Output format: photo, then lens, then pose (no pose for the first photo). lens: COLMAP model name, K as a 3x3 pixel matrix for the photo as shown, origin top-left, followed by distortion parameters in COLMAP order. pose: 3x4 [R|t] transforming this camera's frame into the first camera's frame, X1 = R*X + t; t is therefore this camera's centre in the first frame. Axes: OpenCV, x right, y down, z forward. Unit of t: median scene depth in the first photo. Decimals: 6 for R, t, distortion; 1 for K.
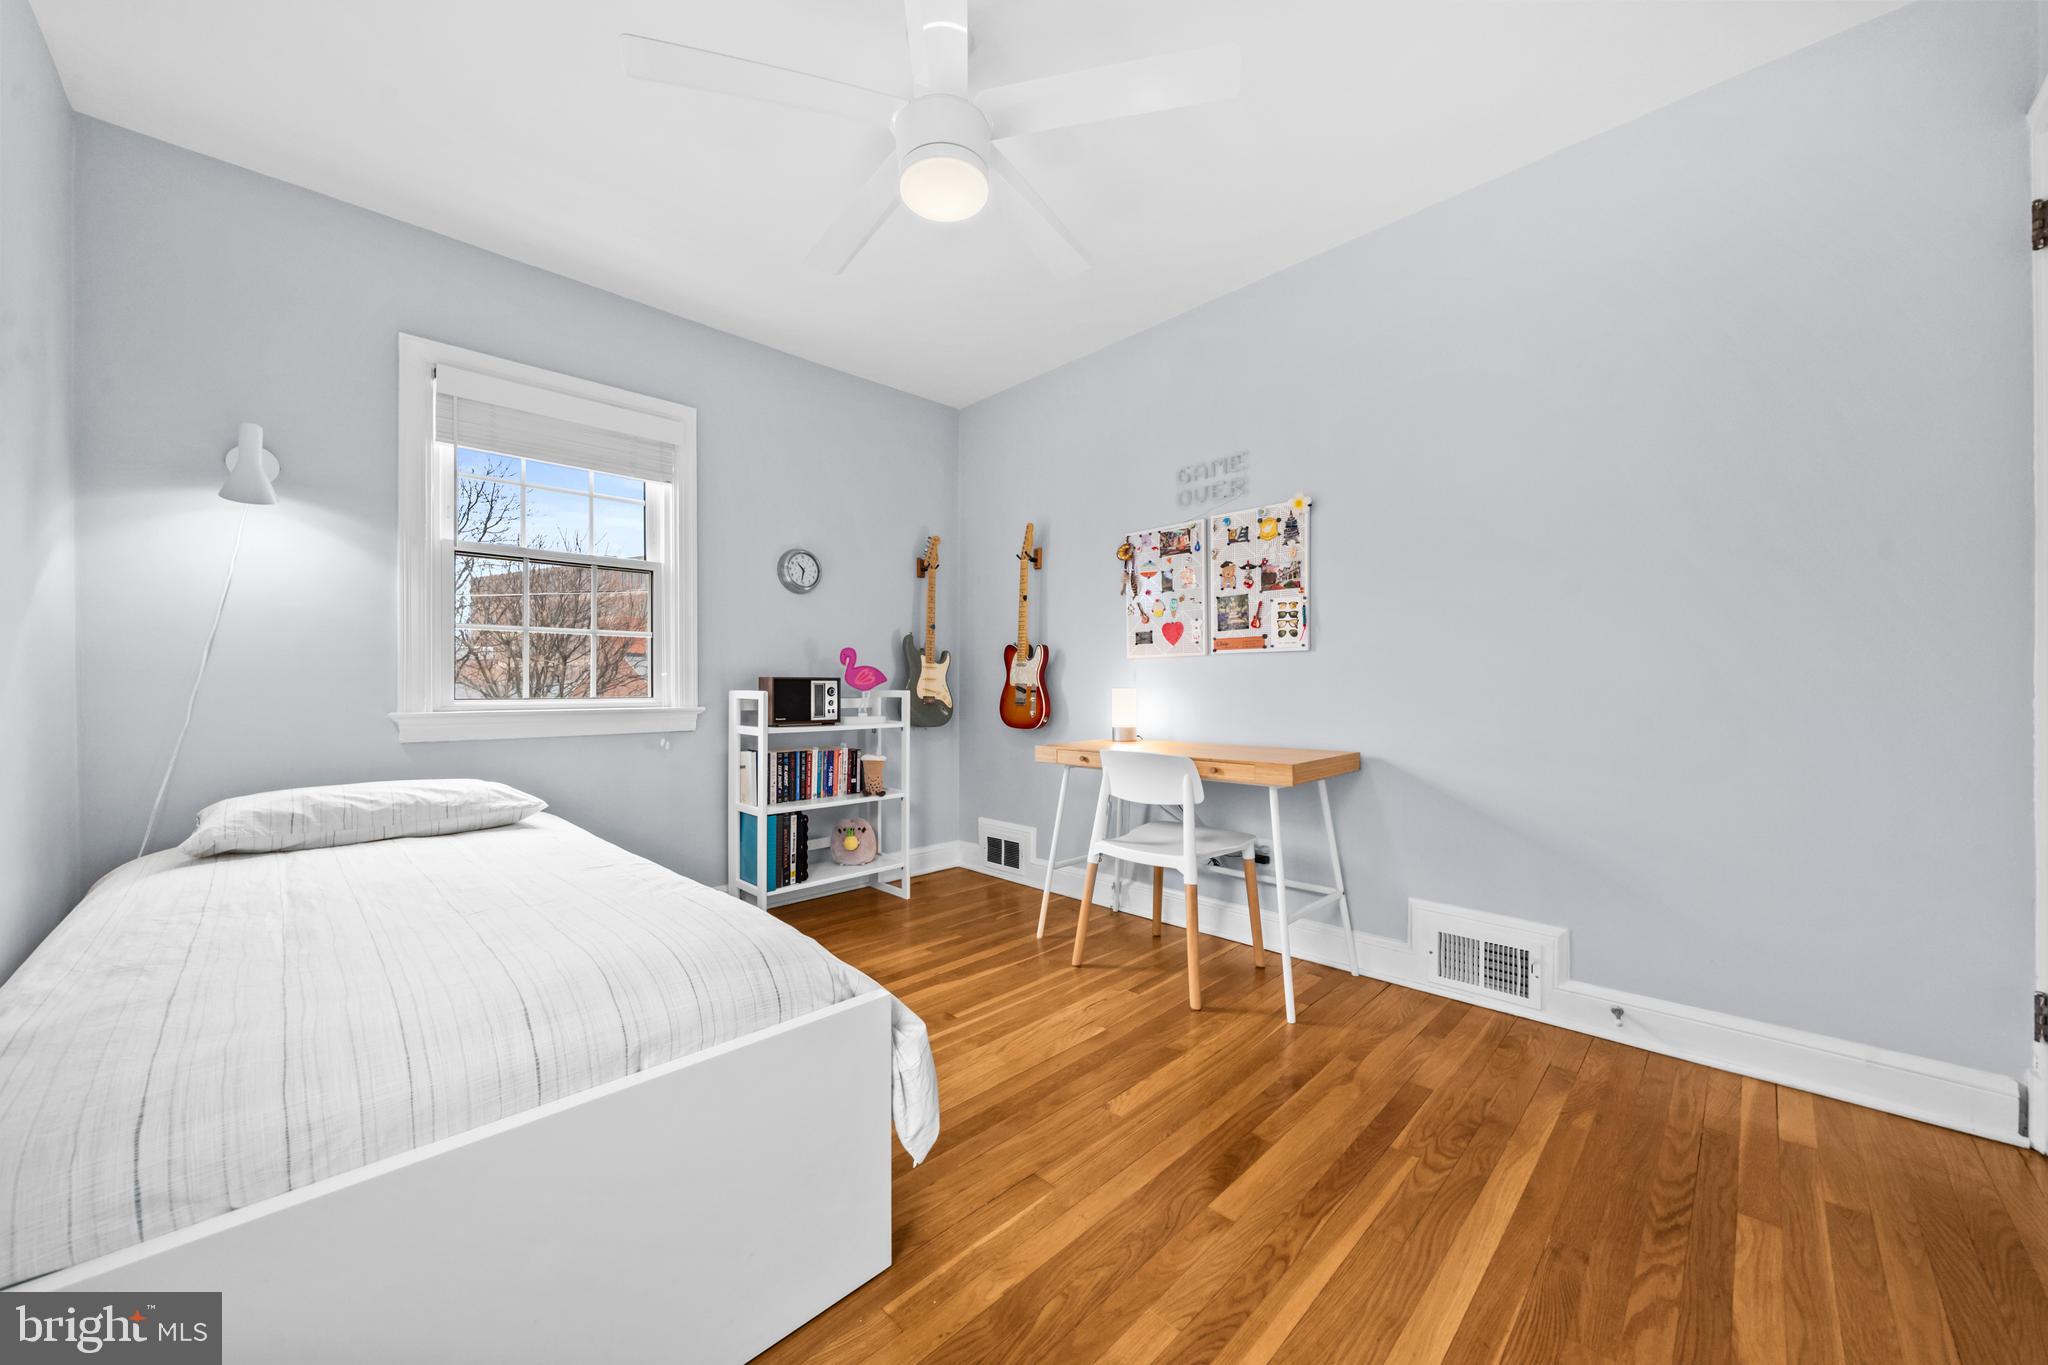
lens RADIAL K [[734.1, 0, 1024.0], [0, 734.1, 682.5], [0, 0, 1]] dist [-0.001132, -0.000069]
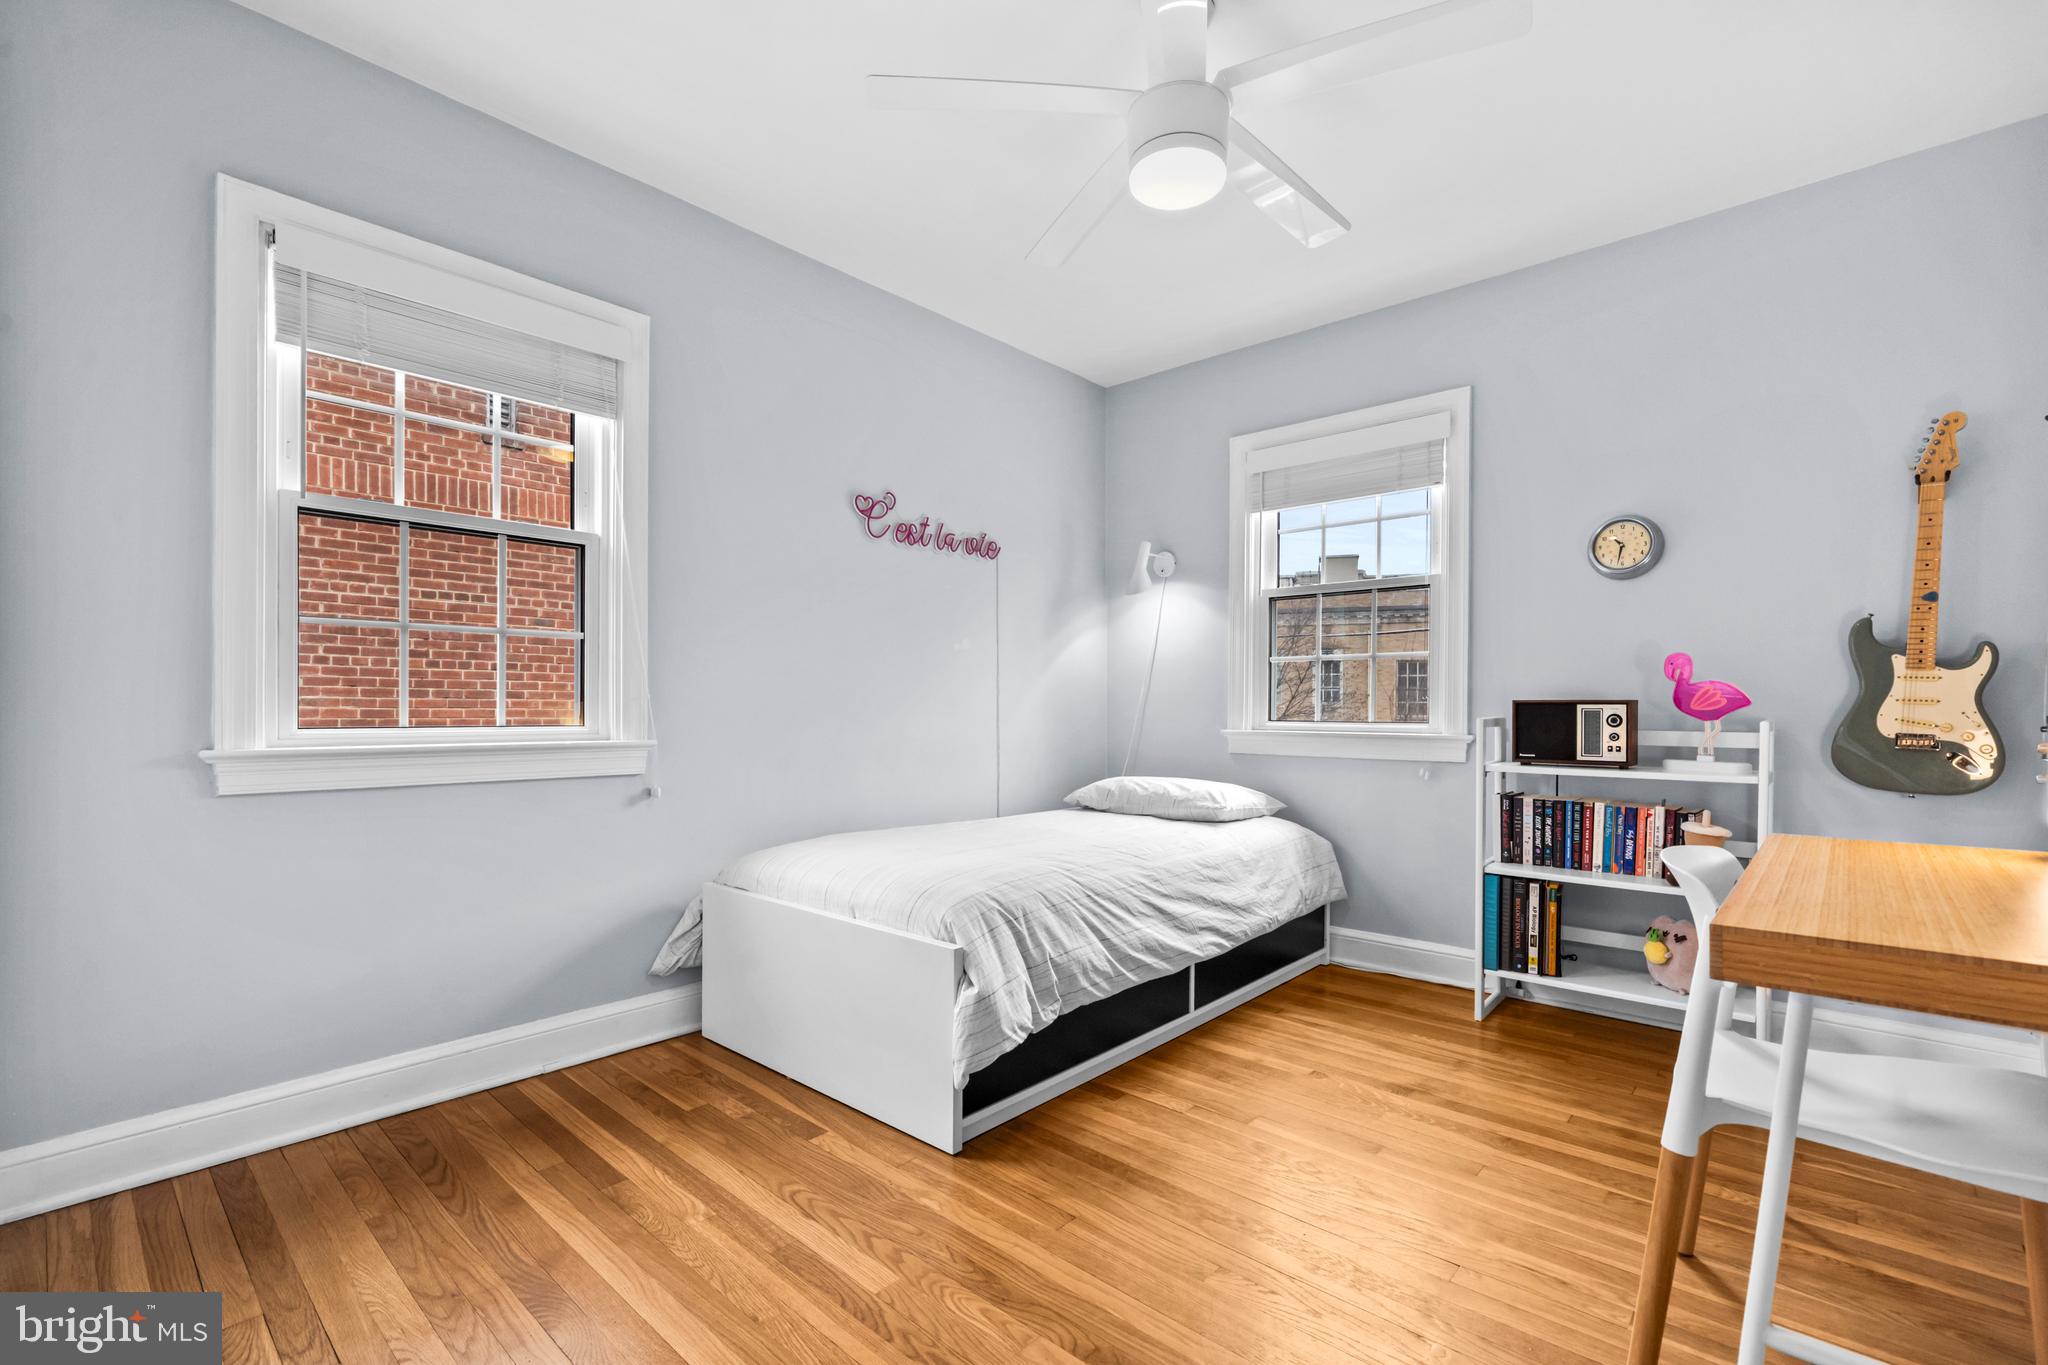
lens RADIAL K [[910.0, 0, 1018.4], [0, 910.0, 710.1], [0, 0, 1]] dist [-0.000213, -0.000152]
pose [[0.054746, 0.006594, -0.998479, 0.561959], [0.003247, 0.999972, 0.006782, -0.005010], [0.998495, -0.003613, 0.054723, 0.401137]]
